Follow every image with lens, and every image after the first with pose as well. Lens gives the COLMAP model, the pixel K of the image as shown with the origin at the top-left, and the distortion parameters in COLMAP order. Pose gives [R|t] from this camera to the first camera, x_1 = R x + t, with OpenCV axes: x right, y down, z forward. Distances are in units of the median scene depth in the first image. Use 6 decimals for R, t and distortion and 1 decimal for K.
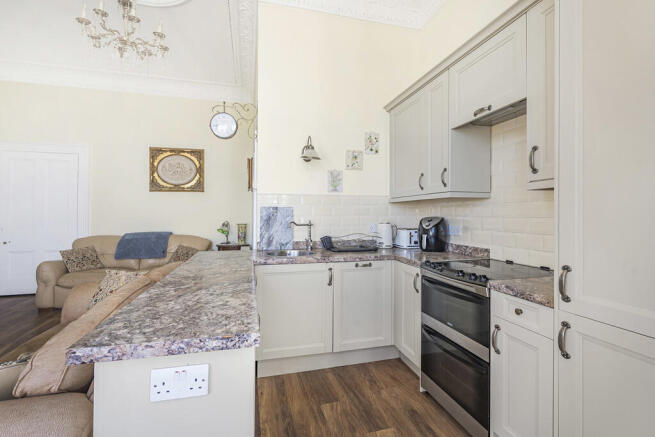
lens RADIAL K [[300.3, 0, 331.7], [0, 300.3, 212.4], [0, 0, 1]] dist [0.002251, 0.000683]
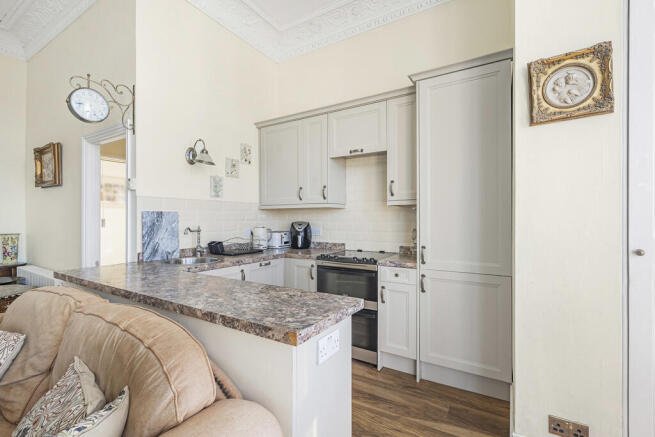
lens RADIAL K [[300.3, 0, 331.7], [0, 300.3, 212.4], [0, 0, 1]] dist [0.002251, 0.000683]
pose [[0.708800, 0.013803, 0.705274, -0.469365], [-0.003688, 0.999867, -0.015861, -0.003525], [-0.705399, 0.008642, 0.708757, 0.011113]]
